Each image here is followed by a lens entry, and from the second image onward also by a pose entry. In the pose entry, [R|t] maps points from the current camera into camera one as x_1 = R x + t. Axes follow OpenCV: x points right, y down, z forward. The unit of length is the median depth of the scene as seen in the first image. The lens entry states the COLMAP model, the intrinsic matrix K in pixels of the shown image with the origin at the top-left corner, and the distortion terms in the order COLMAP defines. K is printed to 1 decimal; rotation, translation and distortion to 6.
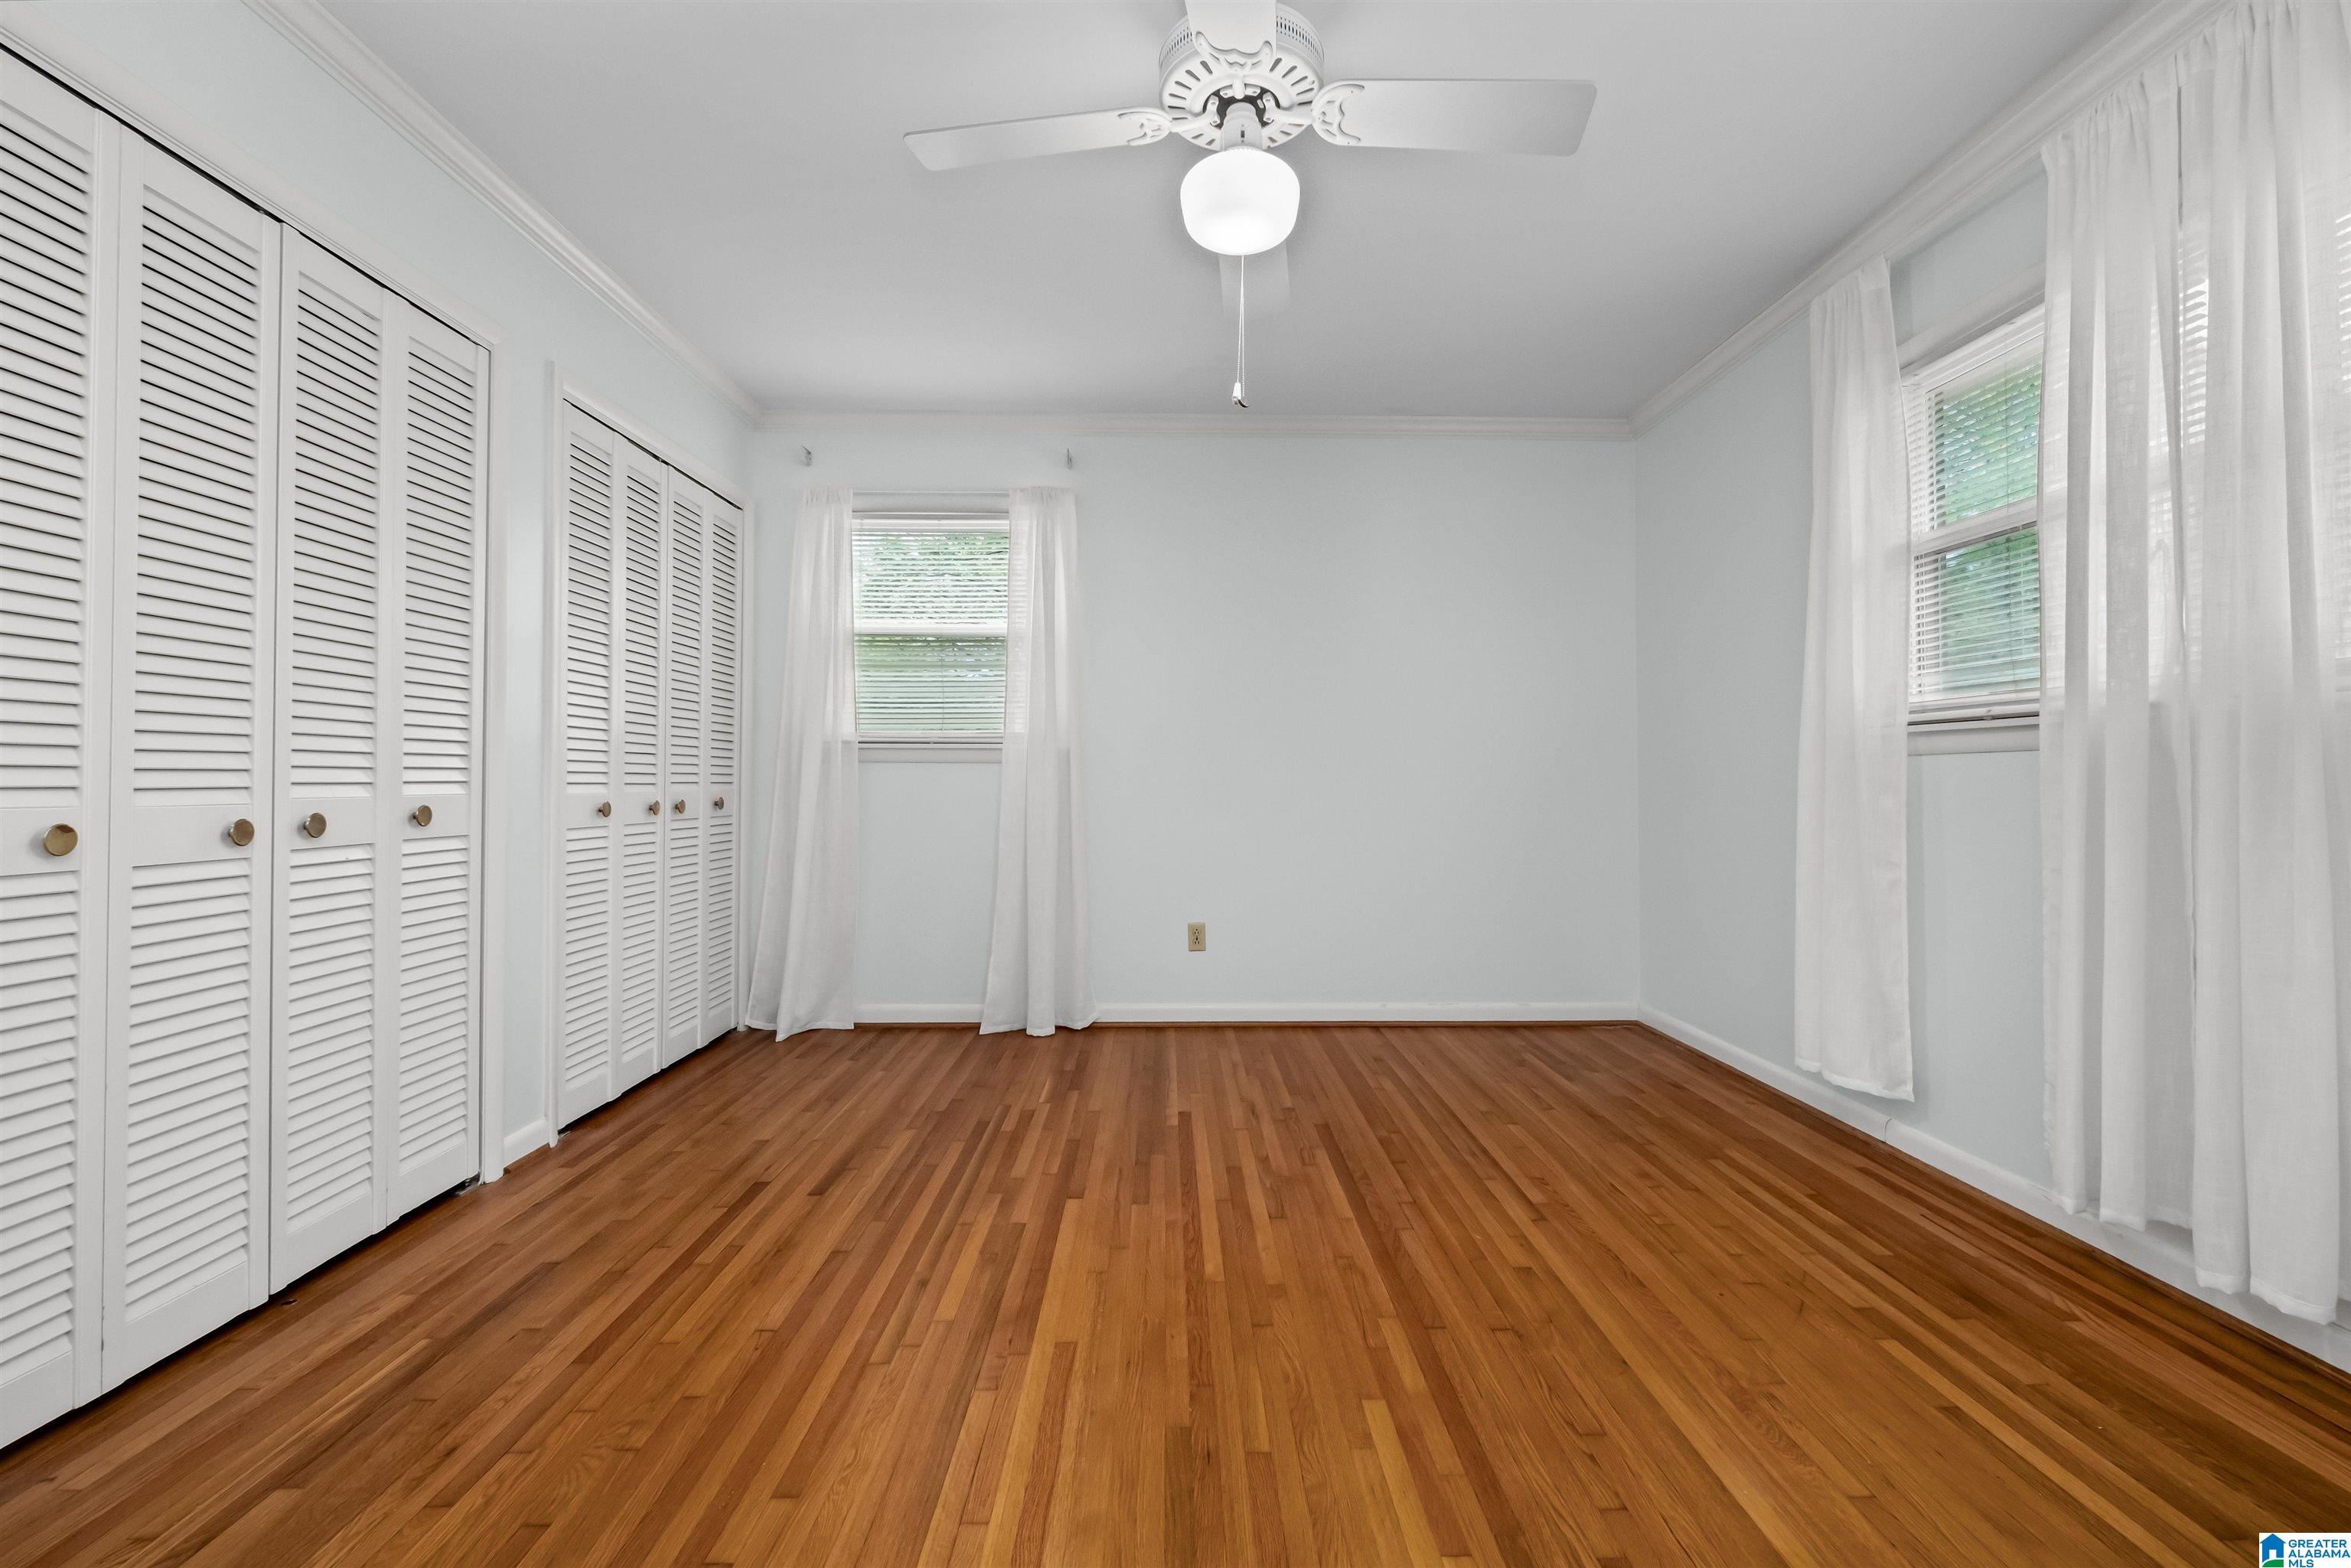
lens RADIAL K [[1046.8, 0, 1180.7], [0, 1046.8, 777.7], [0, 0, 1]] dist [-0.002481, -0.001014]
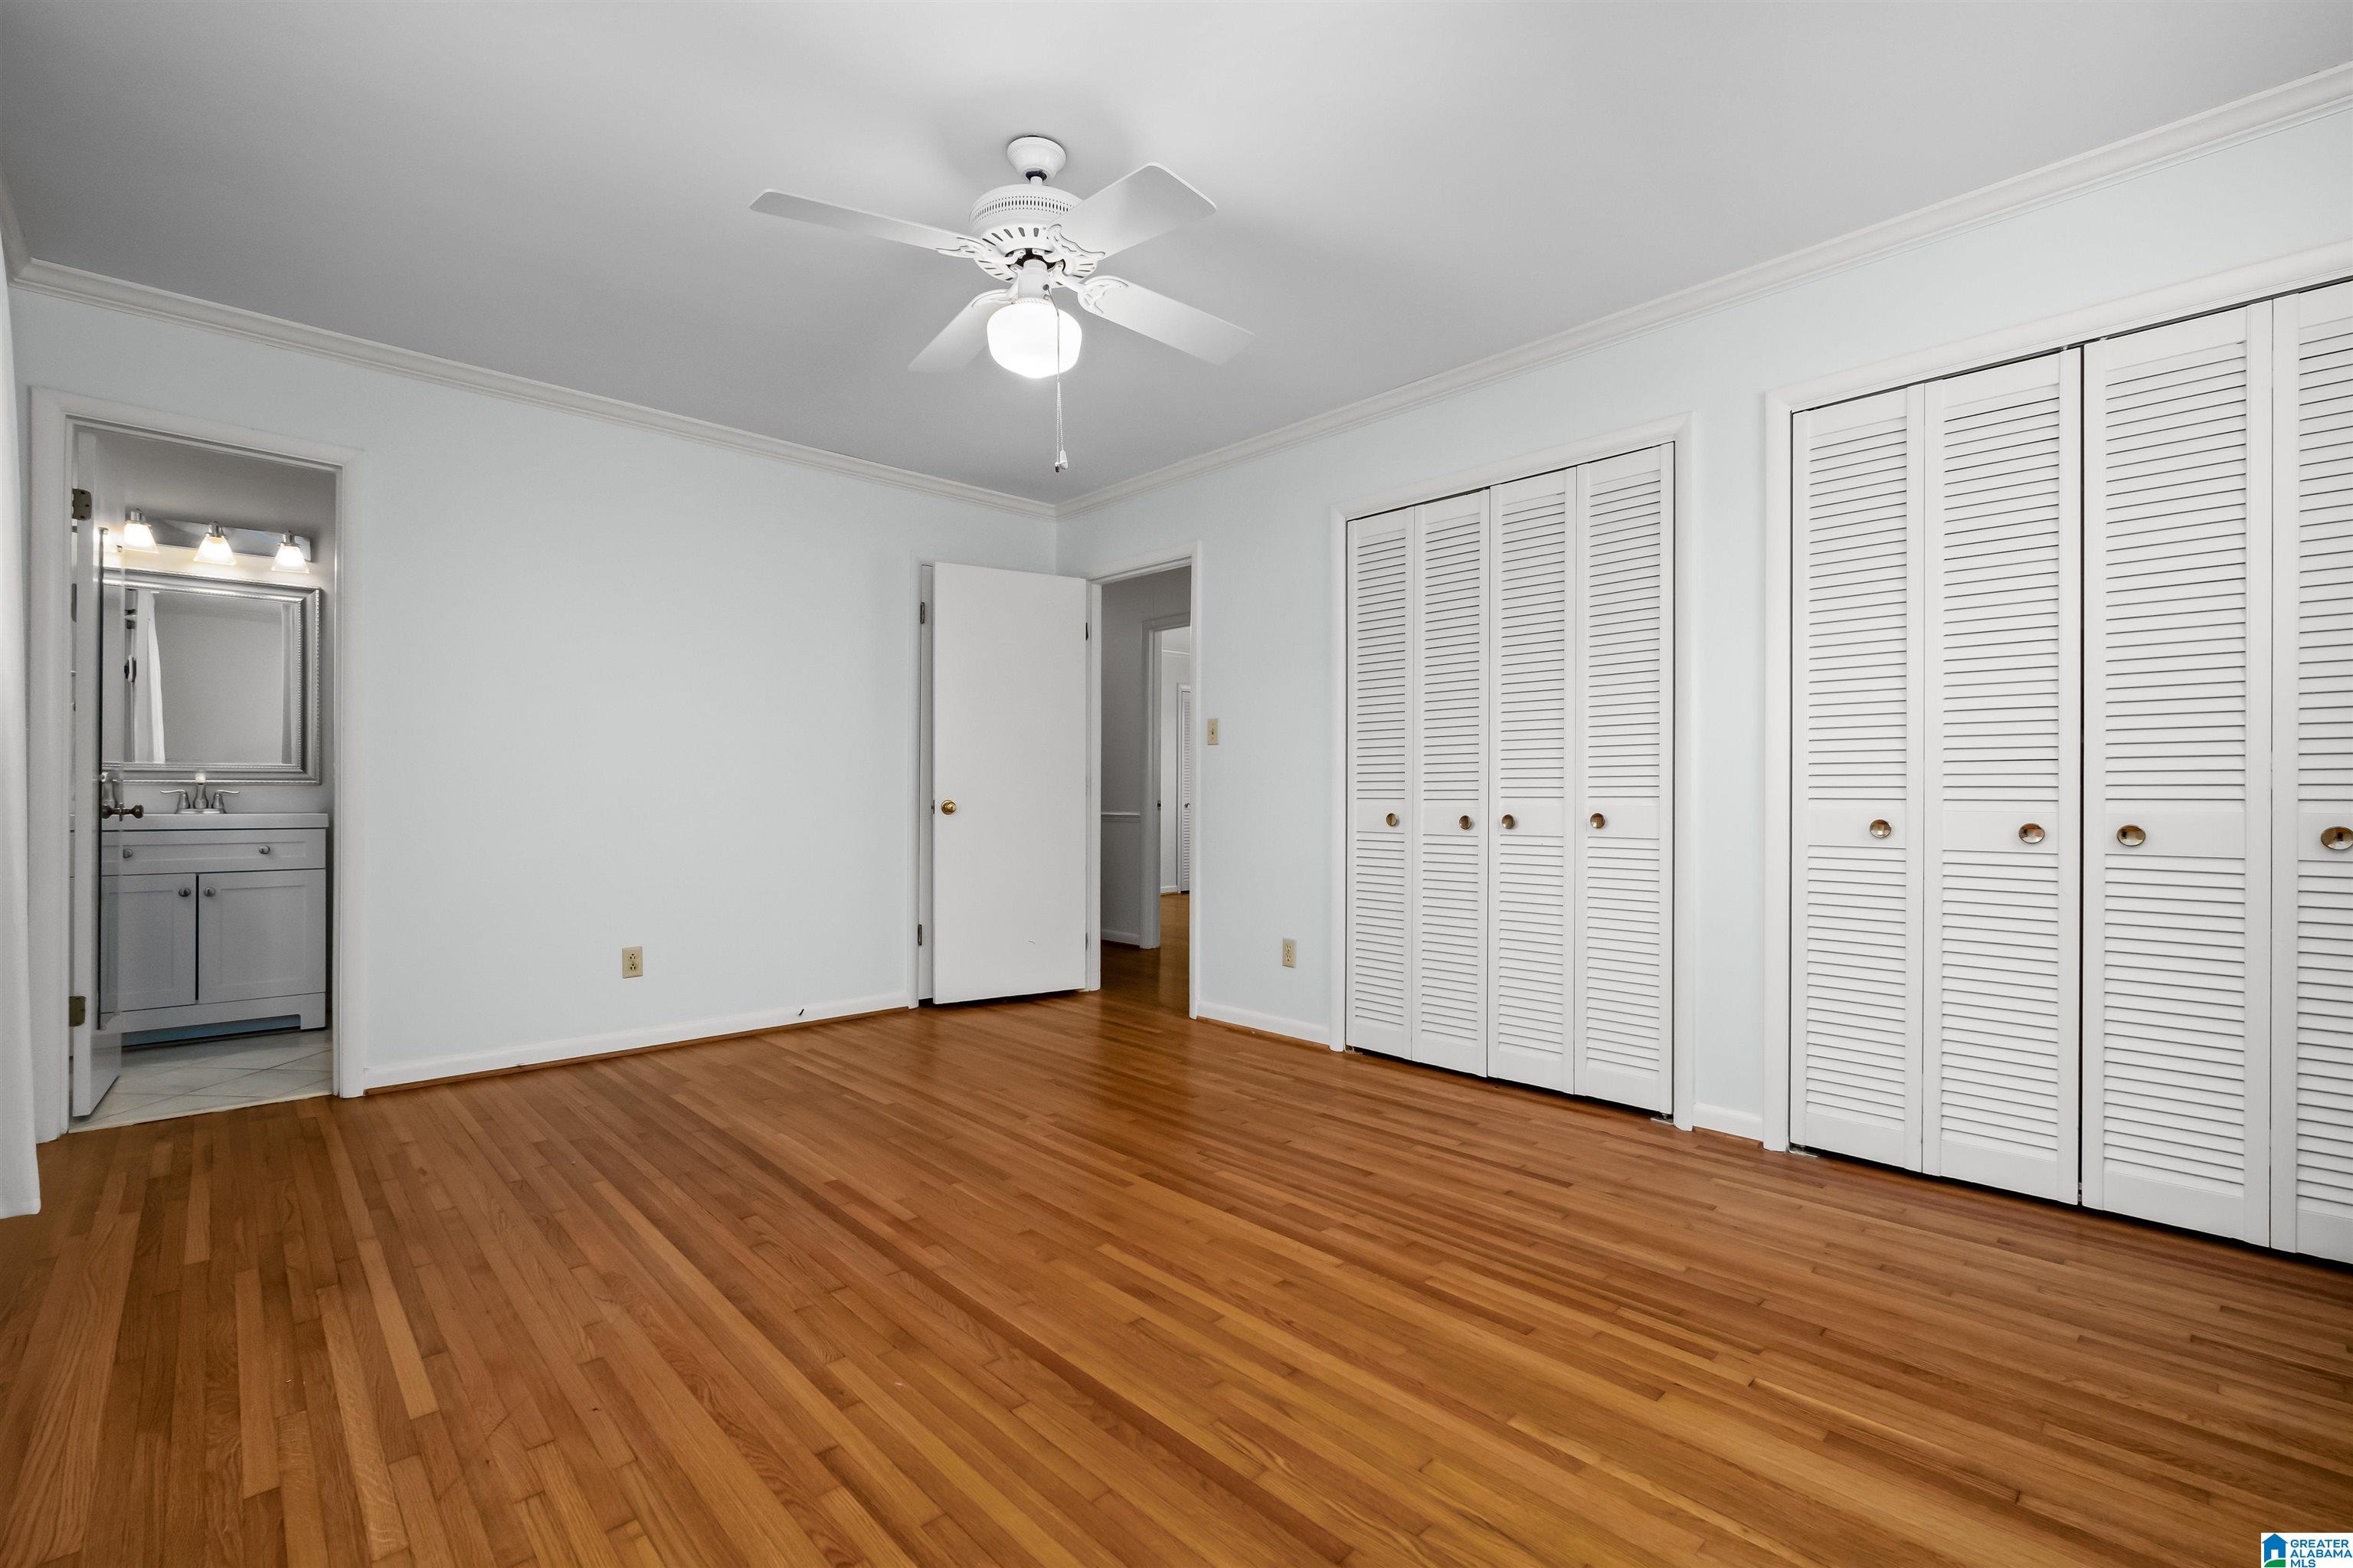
lens RADIAL K [[1047.7, 0, 1189.4], [0, 1047.7, 783.0], [0, 0, 1]] dist [-0.002481, -0.001014]
pose [[-0.736676, -0.008747, -0.676190, 0.650833], [0.002765, 0.999869, -0.015946, 0.008306], [0.676240, -0.013617, -0.736555, 1.714550]]
